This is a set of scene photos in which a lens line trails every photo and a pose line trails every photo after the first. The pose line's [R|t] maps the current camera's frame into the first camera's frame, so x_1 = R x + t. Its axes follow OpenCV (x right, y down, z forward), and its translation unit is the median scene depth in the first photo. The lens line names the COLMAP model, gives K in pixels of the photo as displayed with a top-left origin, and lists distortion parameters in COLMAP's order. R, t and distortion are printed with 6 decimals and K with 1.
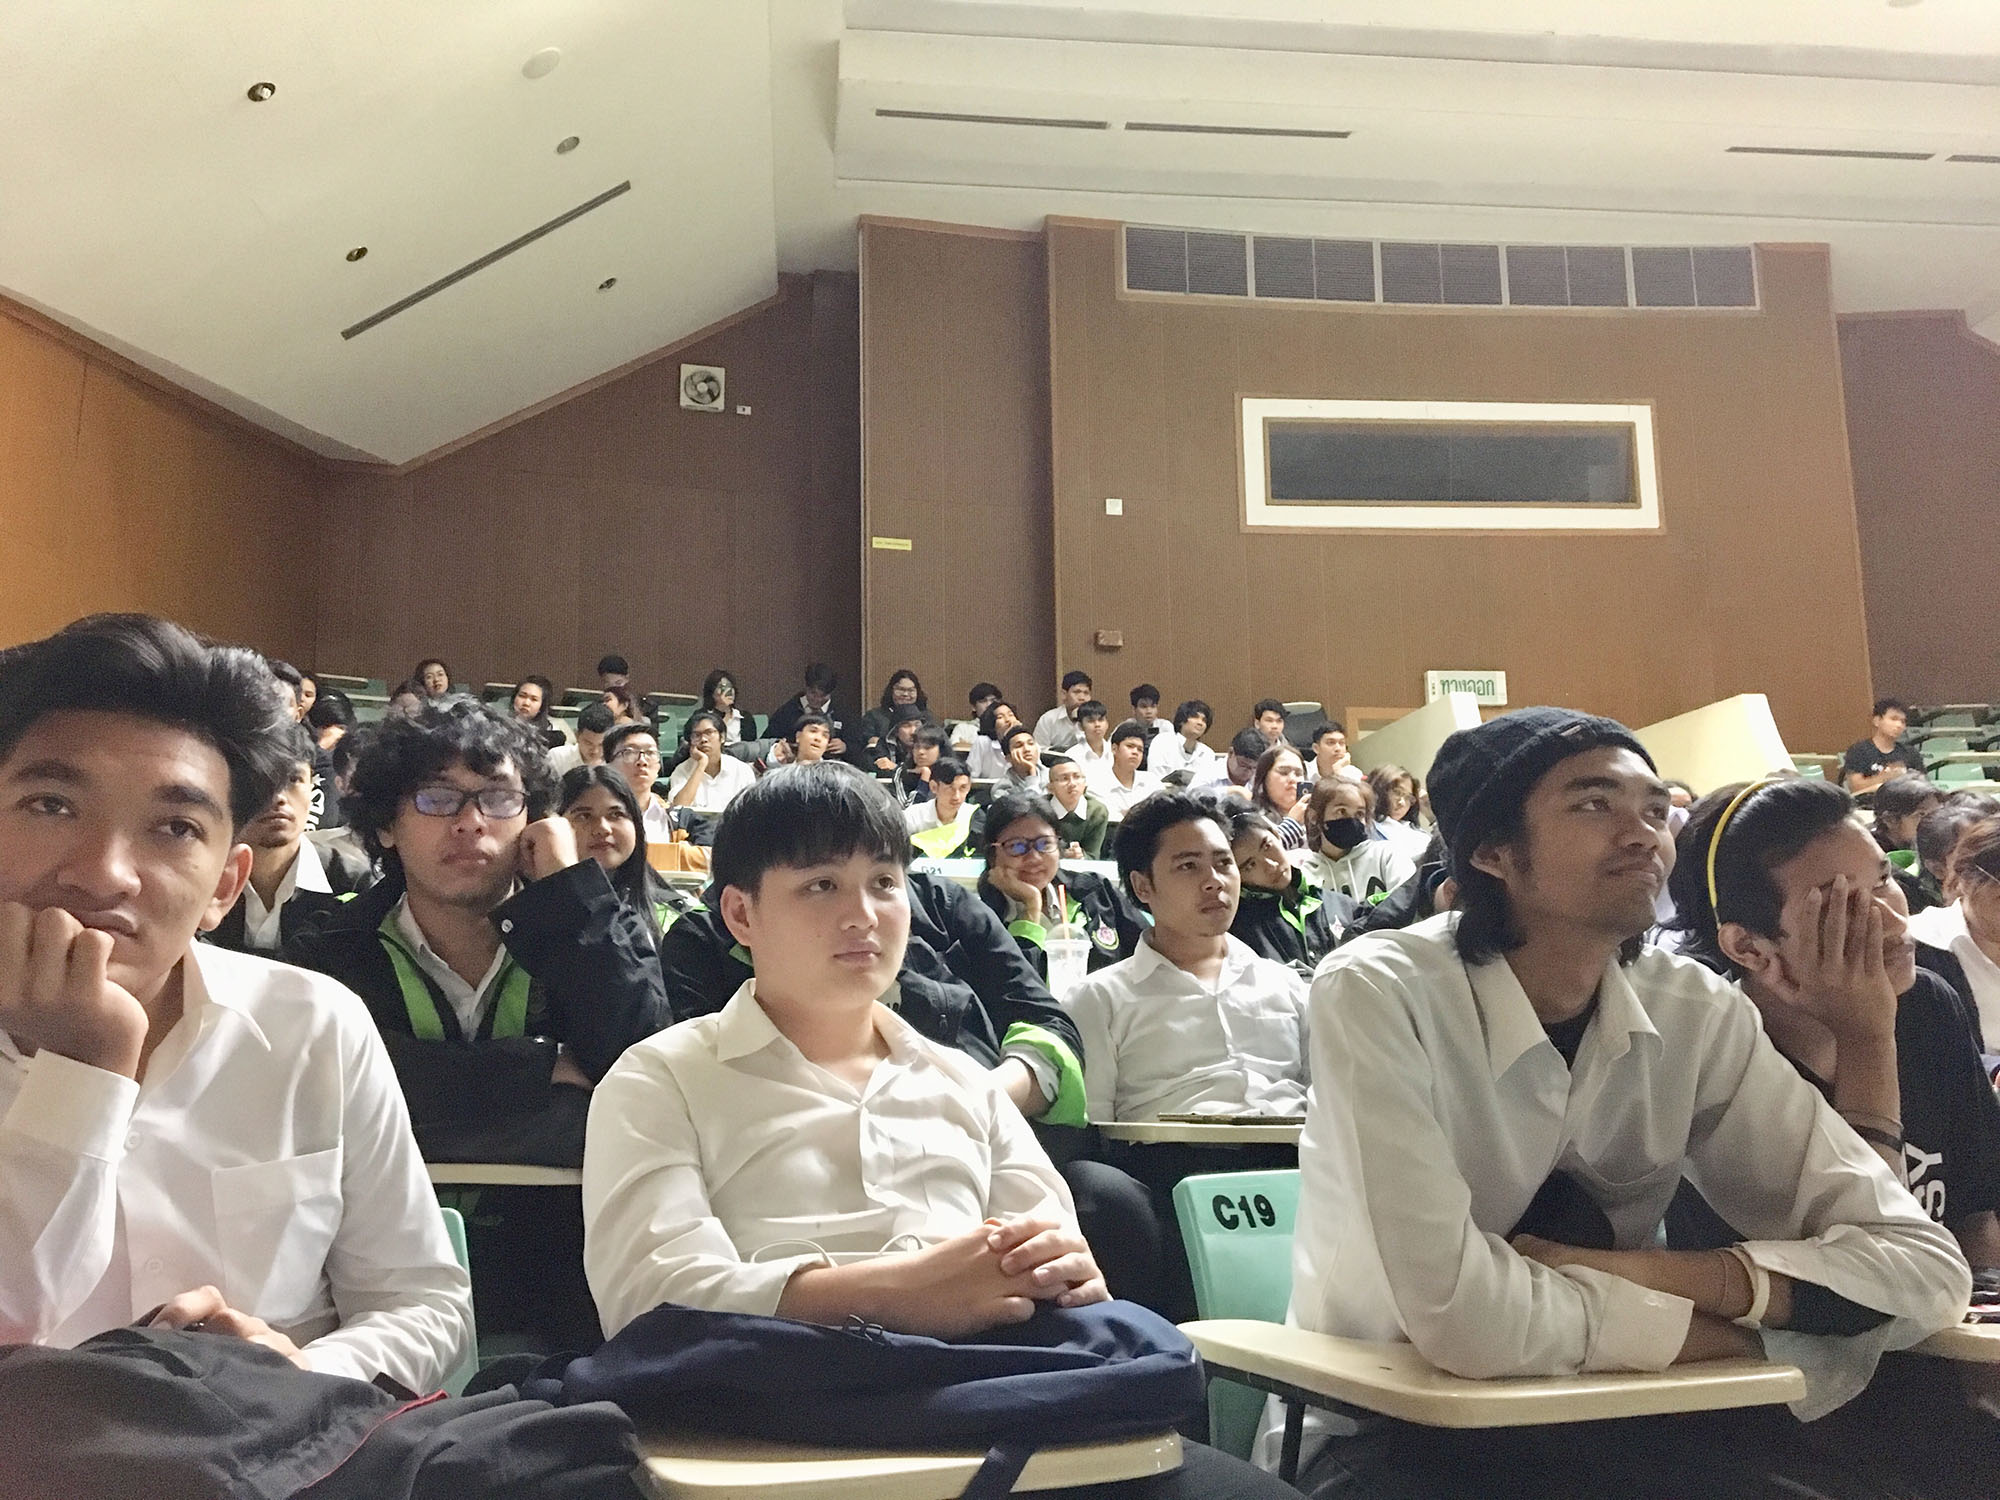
lens RADIAL K [[1681.7, 0, 1000.0], [0, 1681.7, 750.0], [0, 0, 1]] dist [0.067404, -0.010495]
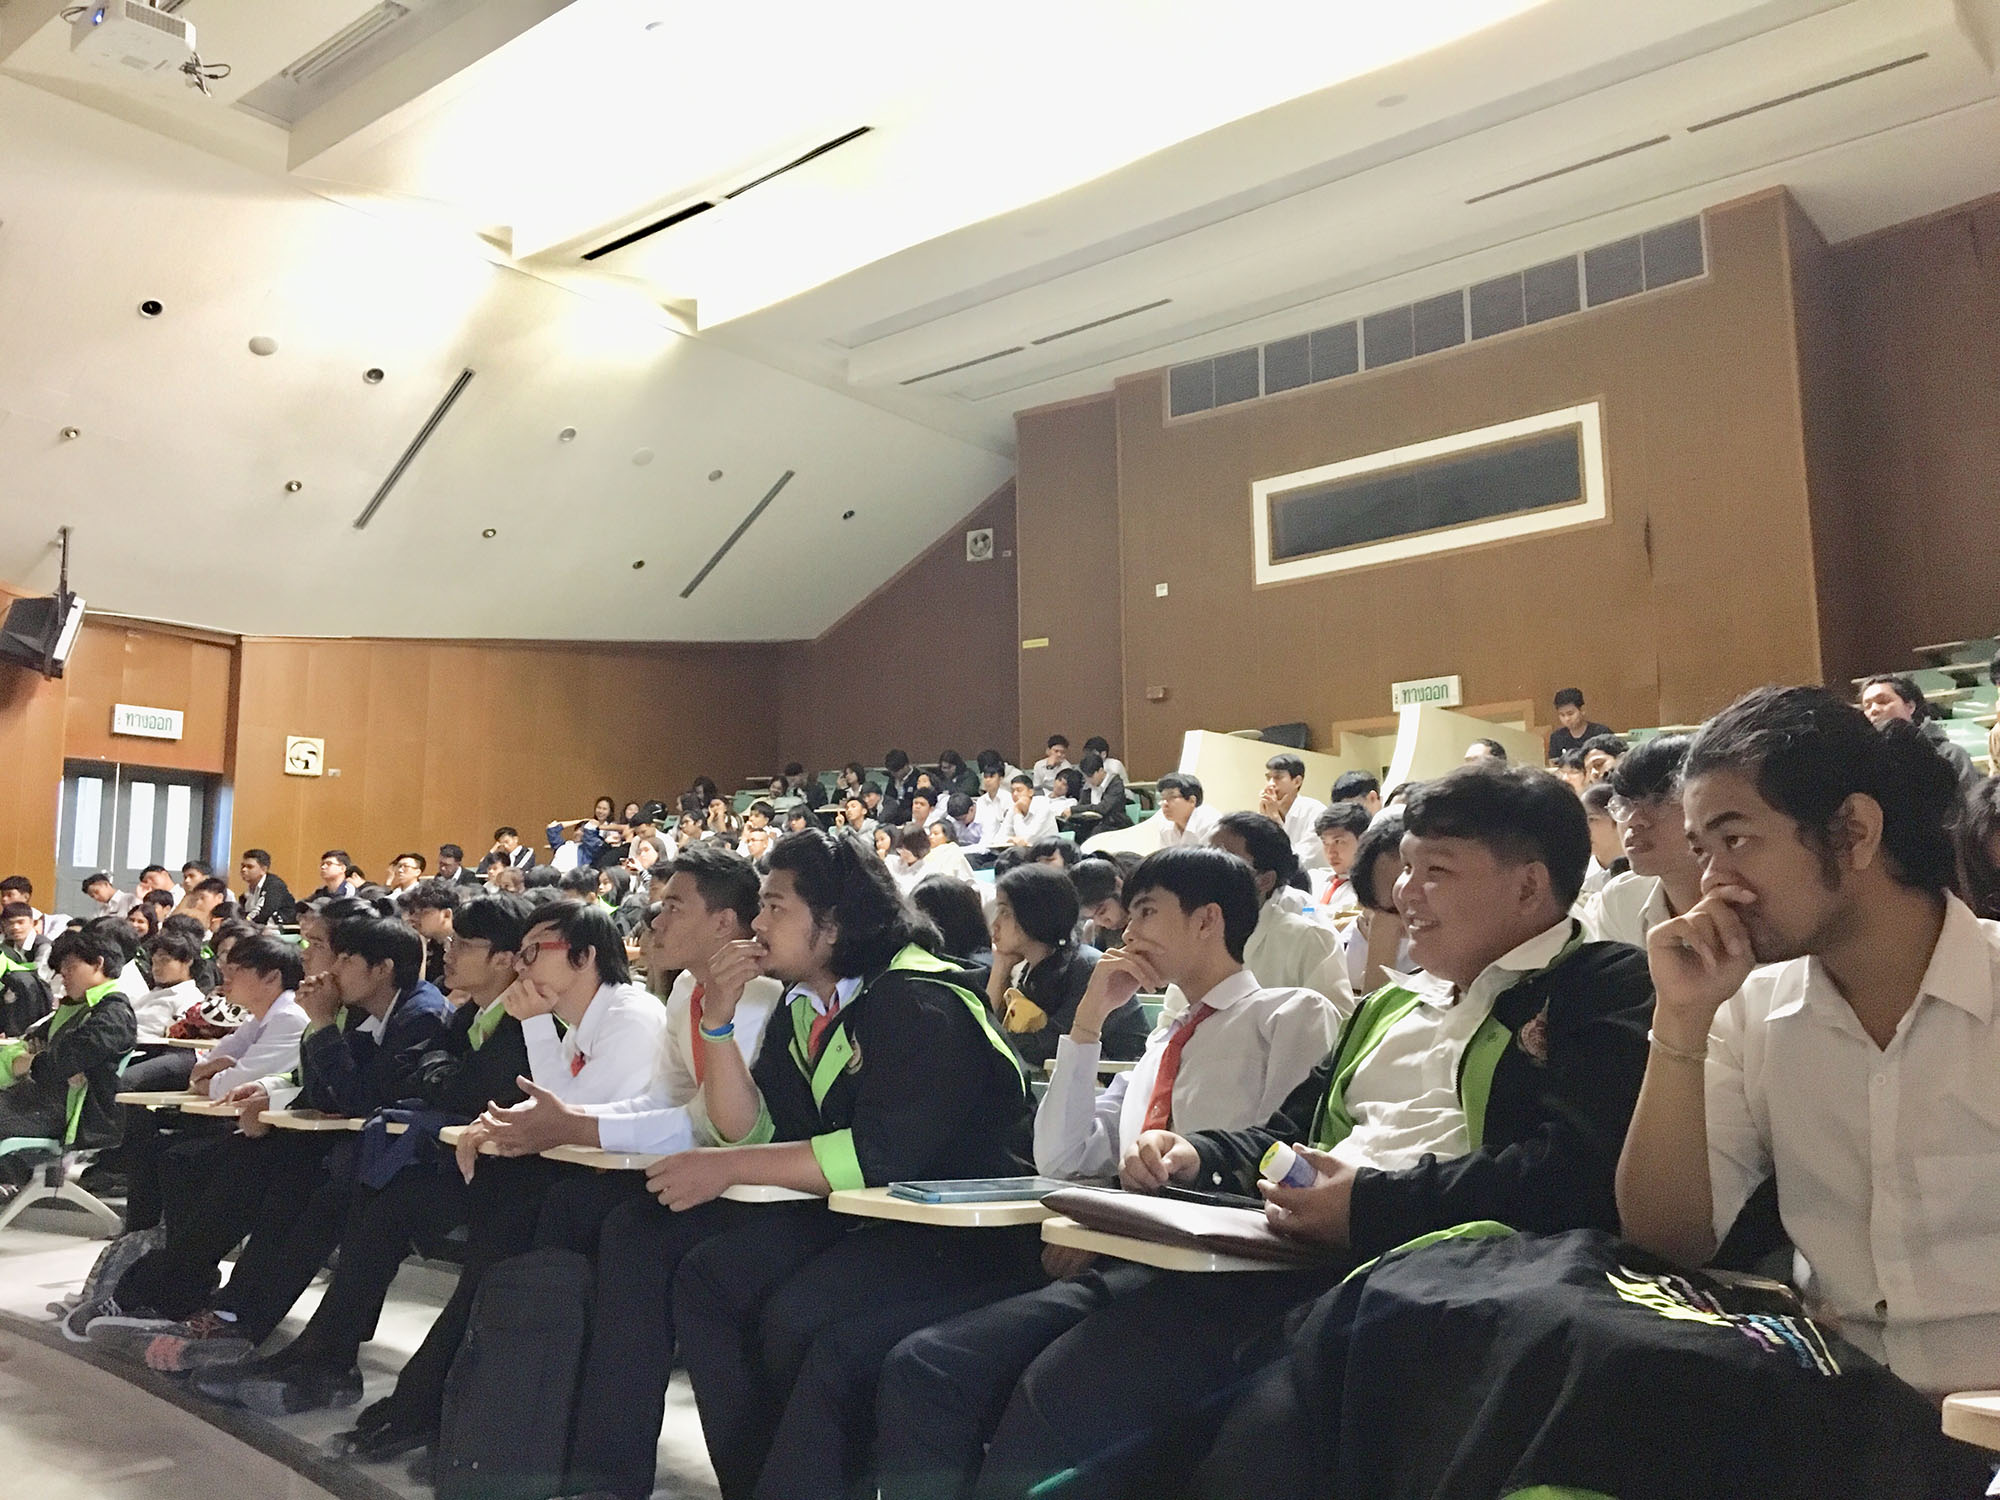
lens RADIAL K [[1681.7, 0, 1000.0], [0, 1681.7, 750.0], [0, 0, 1]] dist [0.067404, -0.010495]
pose [[0.698609, -0.093337, -0.709390, 0.861053], [0.110784, 0.993609, -0.021633, -0.005798], [0.706875, -0.063476, 0.704484, -0.020357]]
